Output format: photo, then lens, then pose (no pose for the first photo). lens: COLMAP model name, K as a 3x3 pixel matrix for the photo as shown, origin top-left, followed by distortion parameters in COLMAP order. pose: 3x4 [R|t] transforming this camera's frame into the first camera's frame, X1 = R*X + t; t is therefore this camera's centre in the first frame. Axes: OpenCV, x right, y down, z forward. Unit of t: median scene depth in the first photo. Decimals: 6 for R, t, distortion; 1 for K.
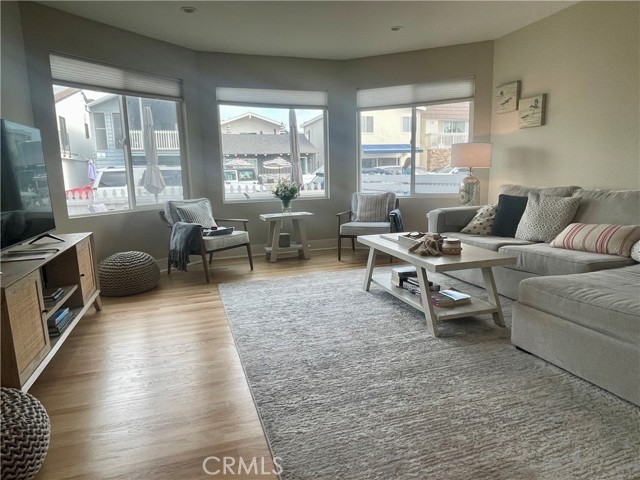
lens RADIAL K [[406.0, 0, 318.5], [0, 406.0, 240.7], [0, 0, 1]] dist [0.011205, -0.006087]
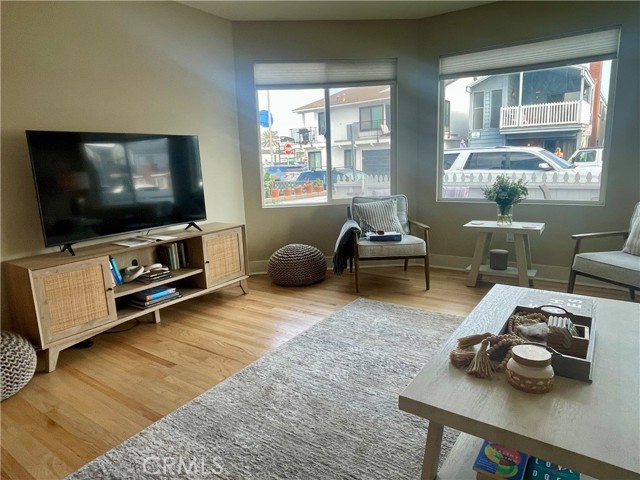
lens RADIAL K [[406.0, 0, 319.7], [0, 406.0, 238.9], [0, 0, 1]] dist [0.011205, -0.006087]
pose [[0.605443, 0.156246, -0.780401, 0.312921], [-0.114553, 0.987438, 0.108826, -0.088396], [0.787602, 0.023509, 0.615736, 0.342073]]
